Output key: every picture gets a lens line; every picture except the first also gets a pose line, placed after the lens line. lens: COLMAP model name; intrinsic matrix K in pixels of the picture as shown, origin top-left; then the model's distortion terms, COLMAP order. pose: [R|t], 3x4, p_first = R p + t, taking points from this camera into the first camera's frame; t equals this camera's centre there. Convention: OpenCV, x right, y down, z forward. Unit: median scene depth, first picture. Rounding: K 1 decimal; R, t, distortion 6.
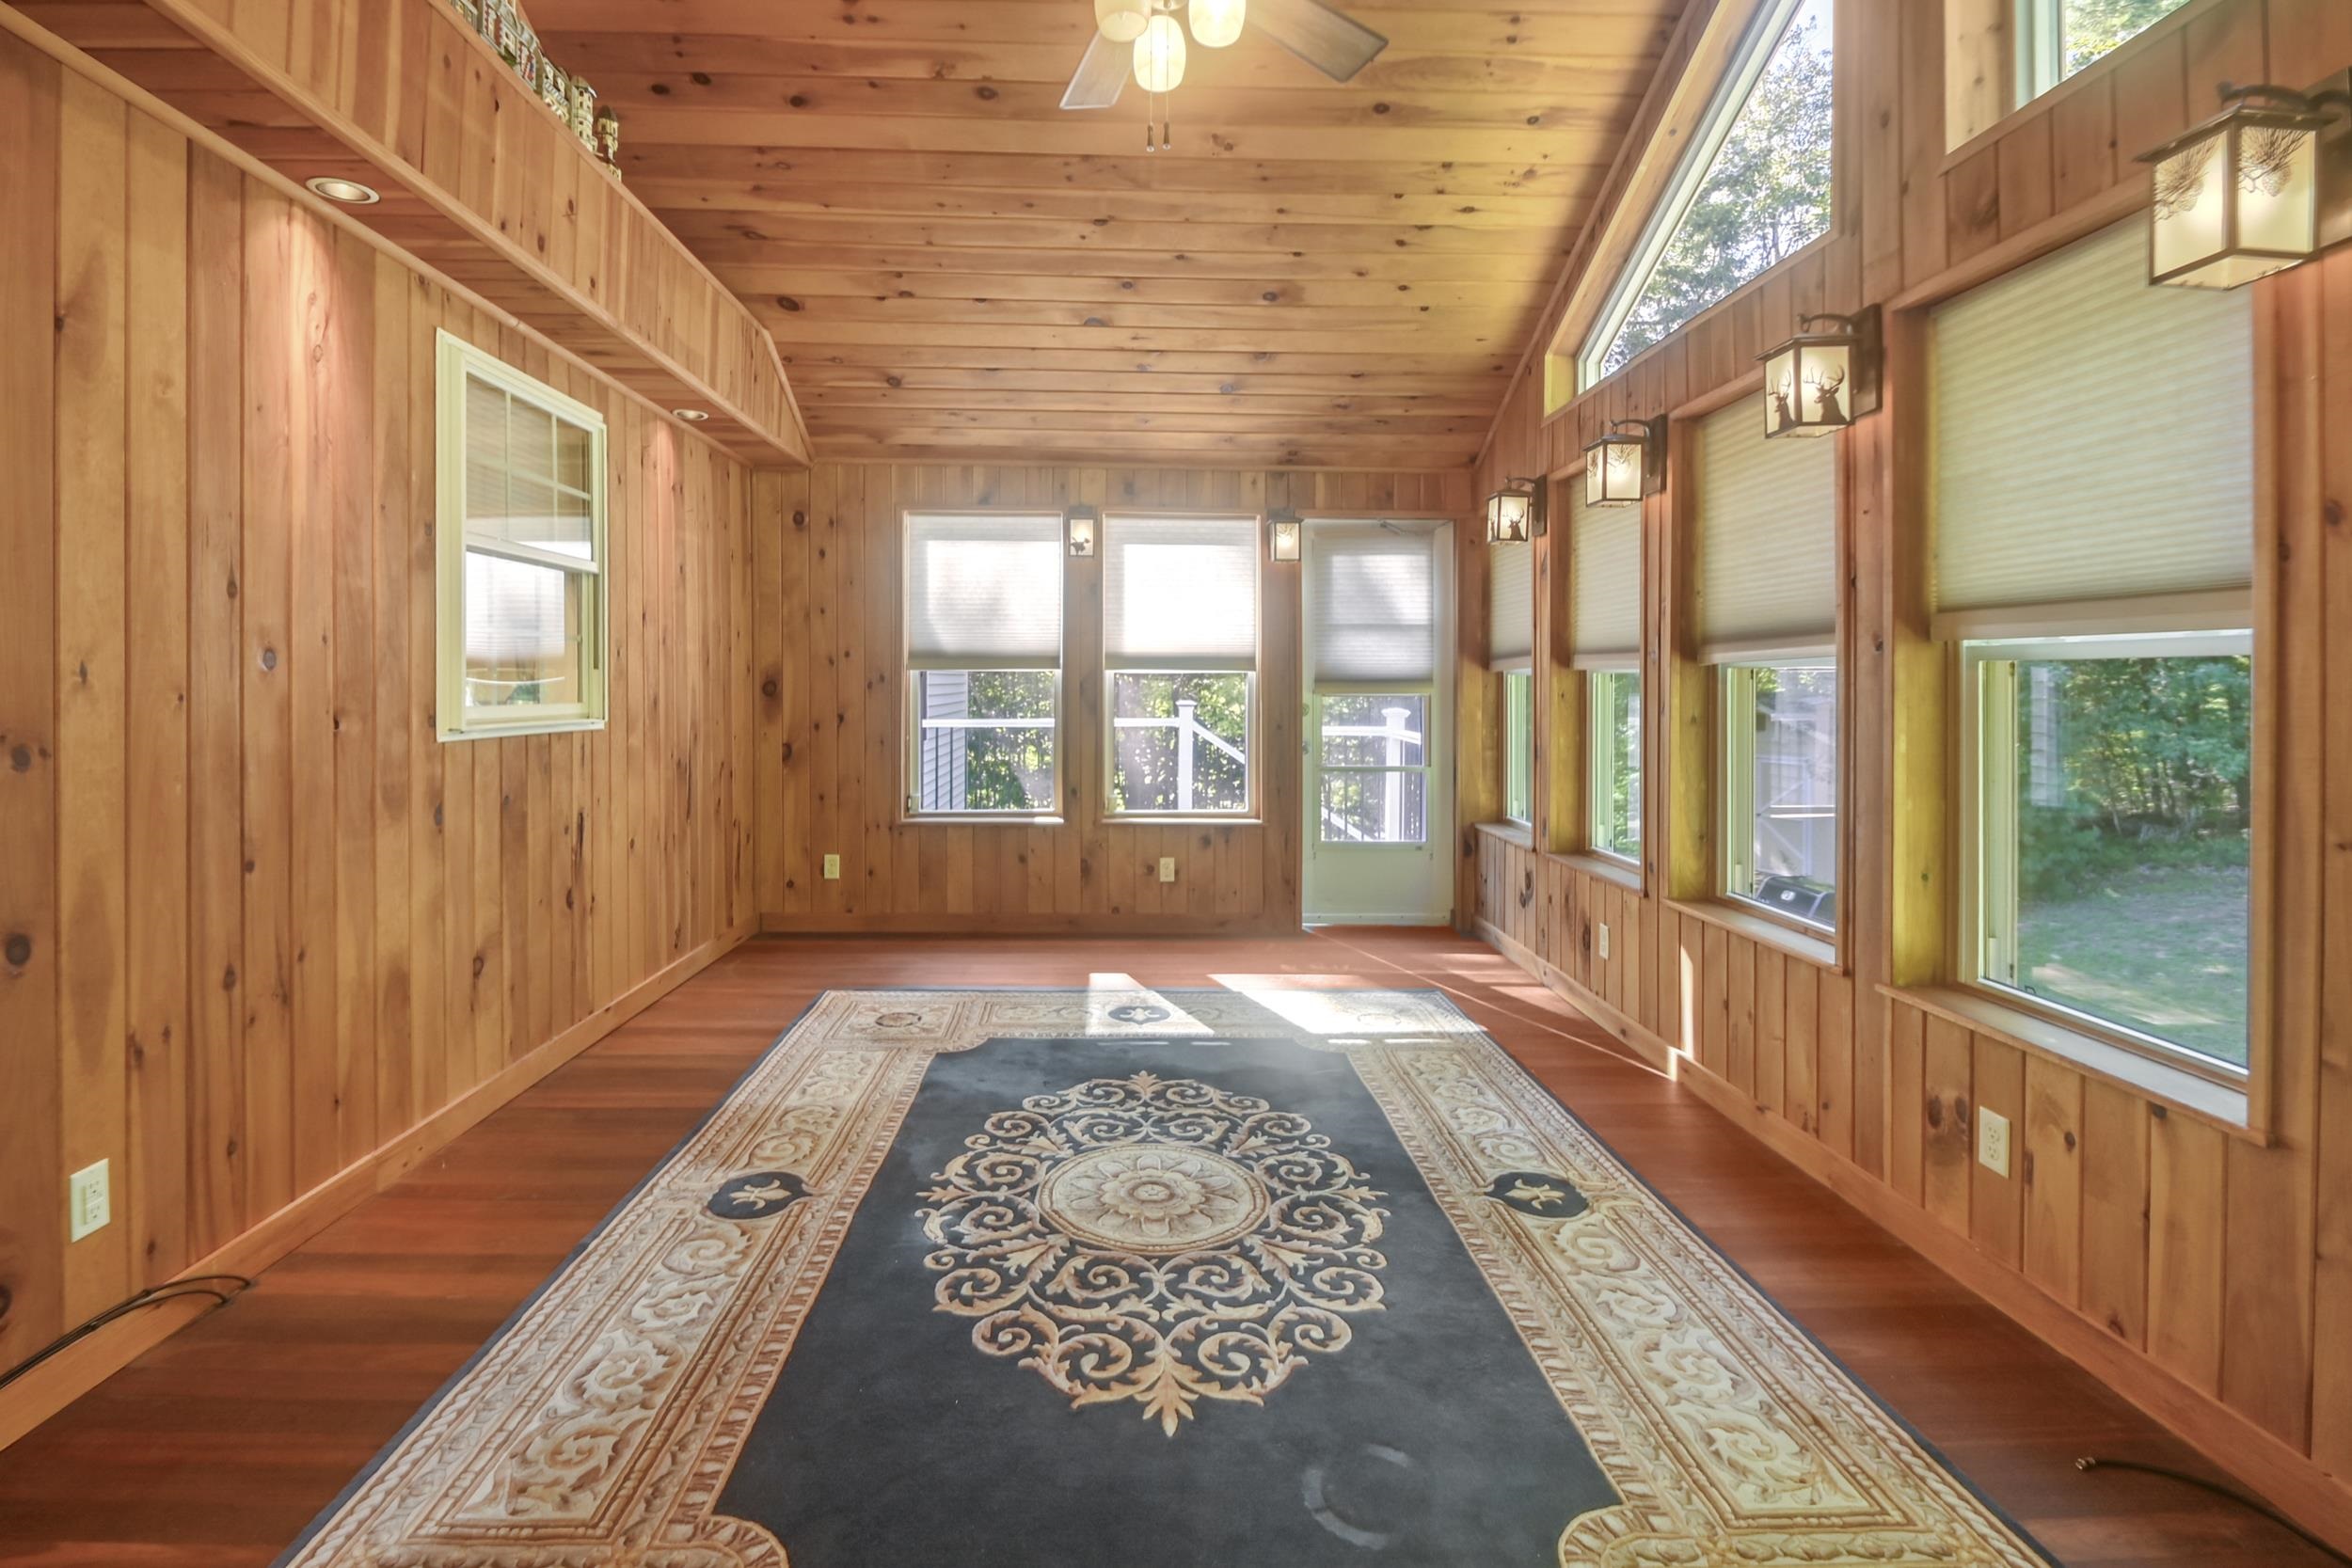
lens RADIAL K [[1049.7, 0, 1154.9], [0, 1049.7, 691.5], [0, 0, 1]] dist [0.000916, -0.008084]
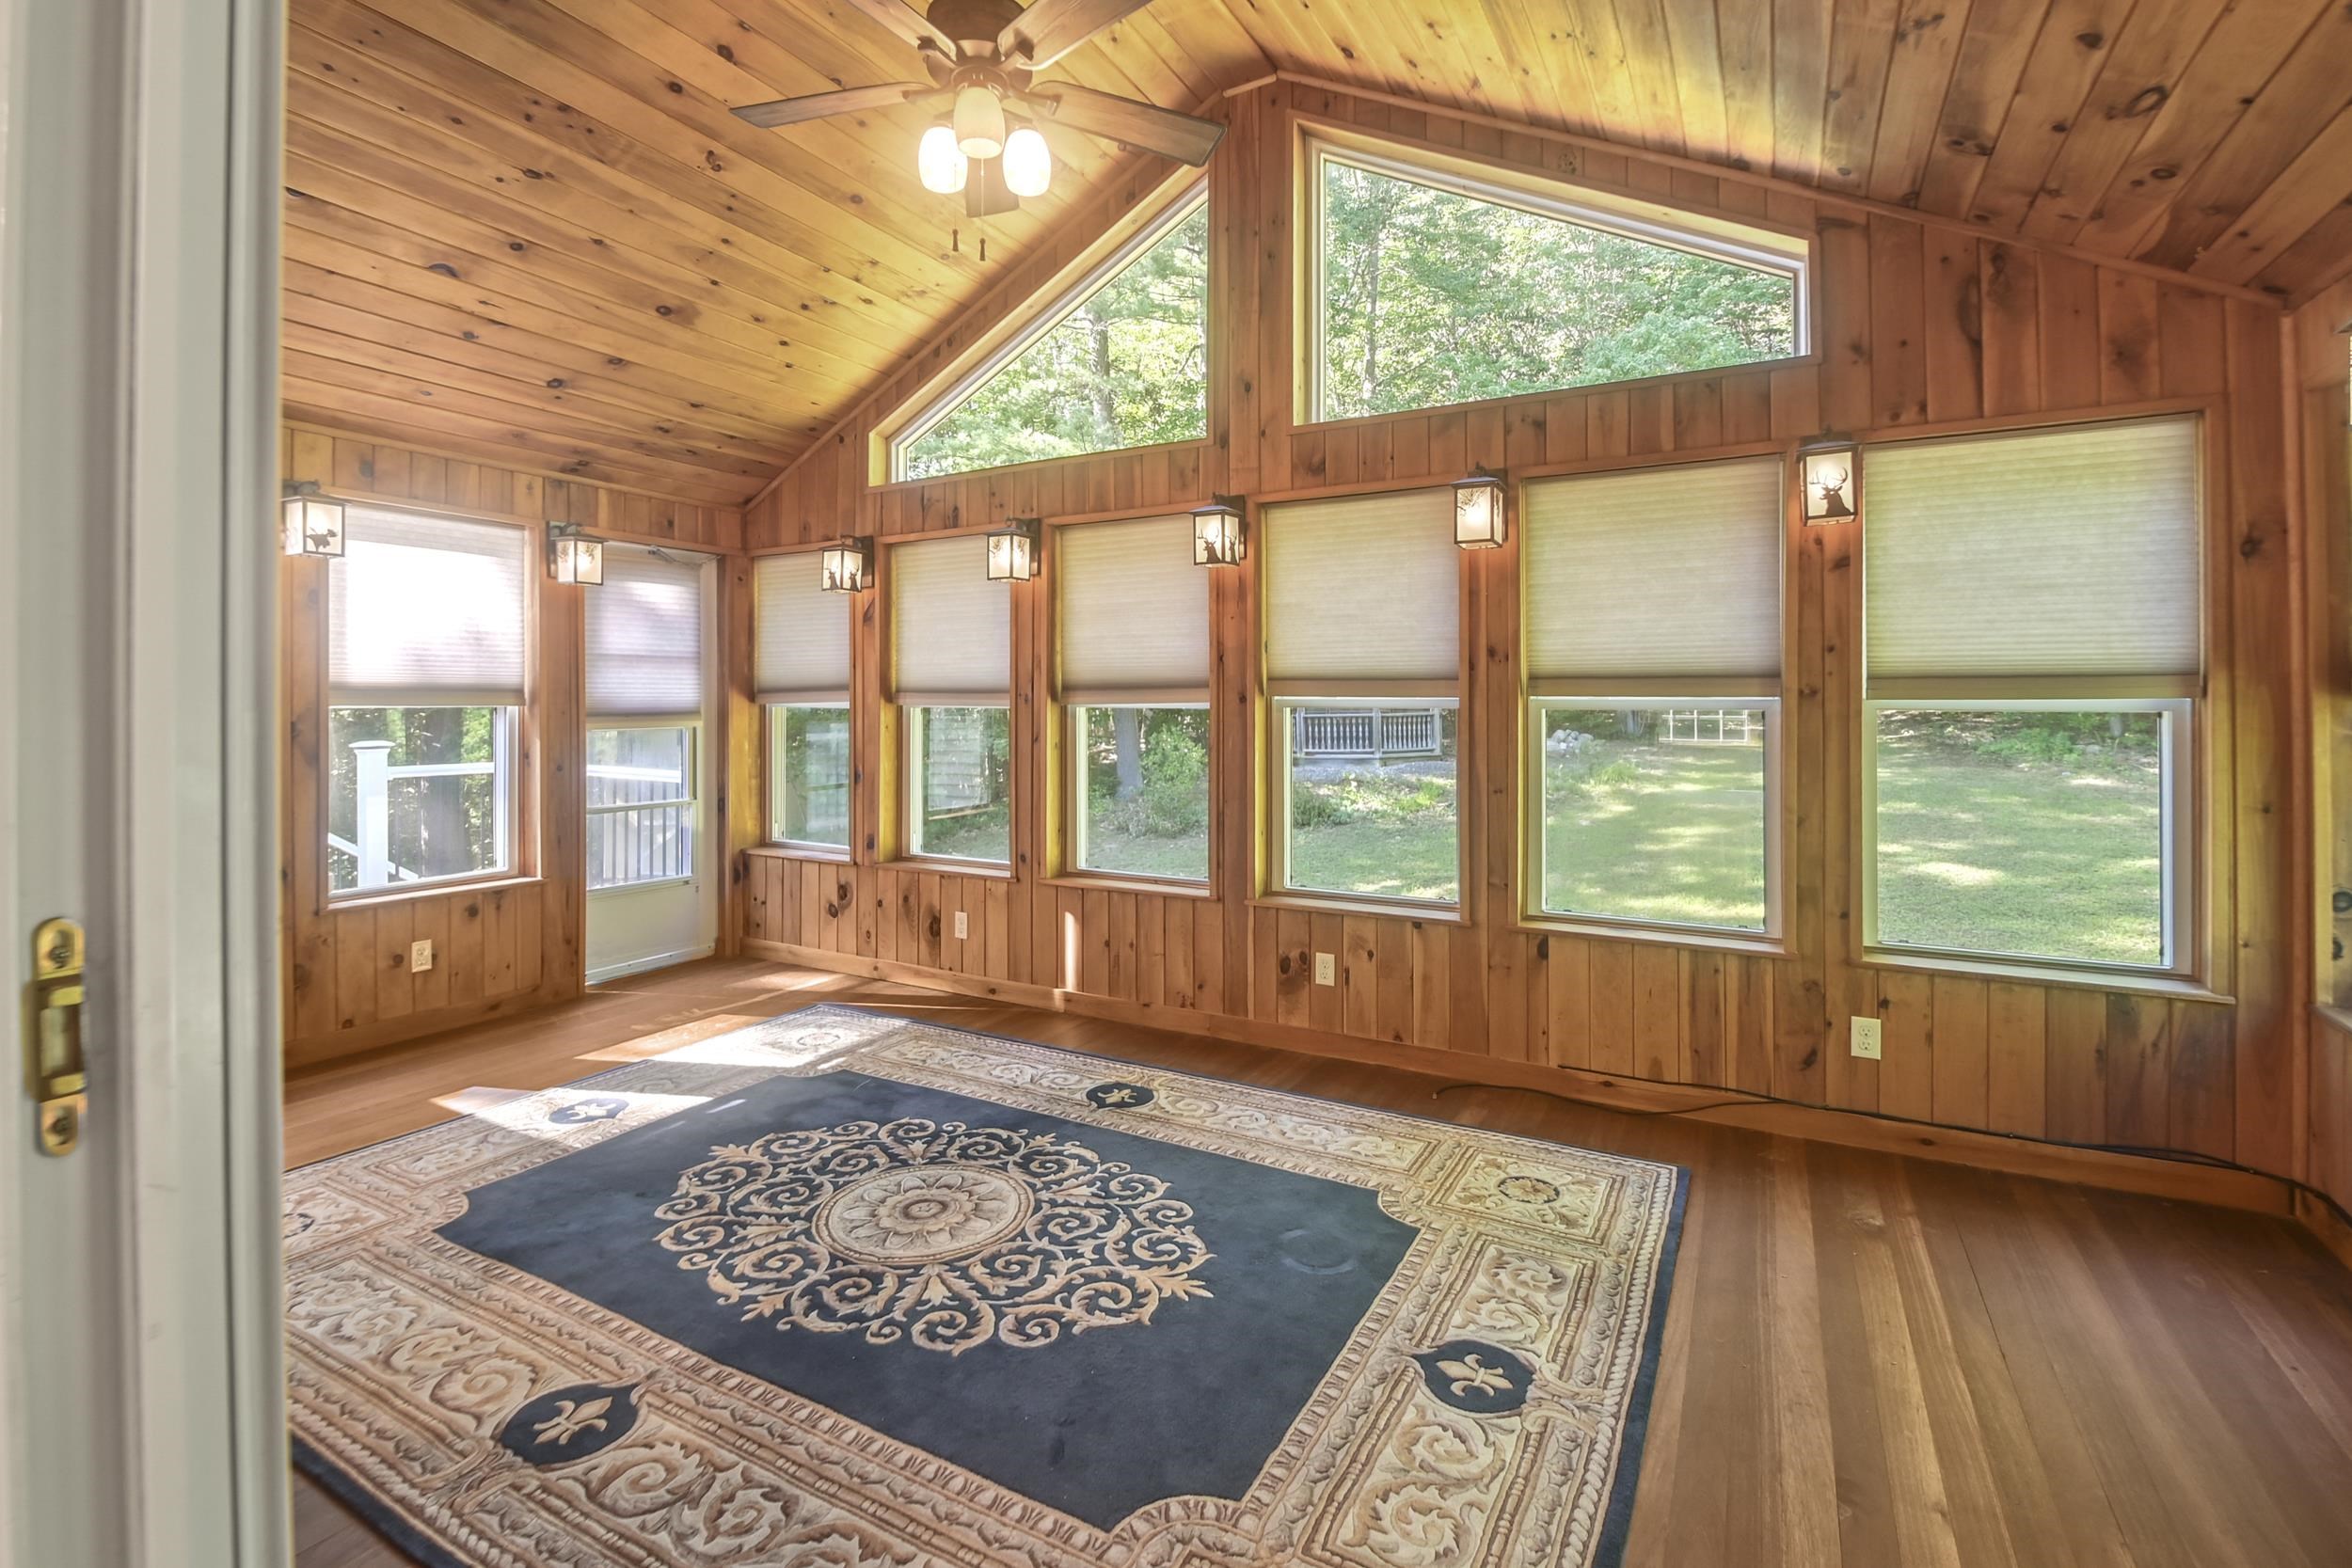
lens RADIAL K [[1049.7, 0, 1154.9], [0, 1049.7, 691.5], [0, 0, 1]] dist [0.000916, -0.008084]
pose [[0.522785, 0.003940, 0.852455, -0.792032], [0.007949, 0.999923, -0.009497, -0.038474], [-0.852427, 0.011741, 0.522714, 0.233889]]
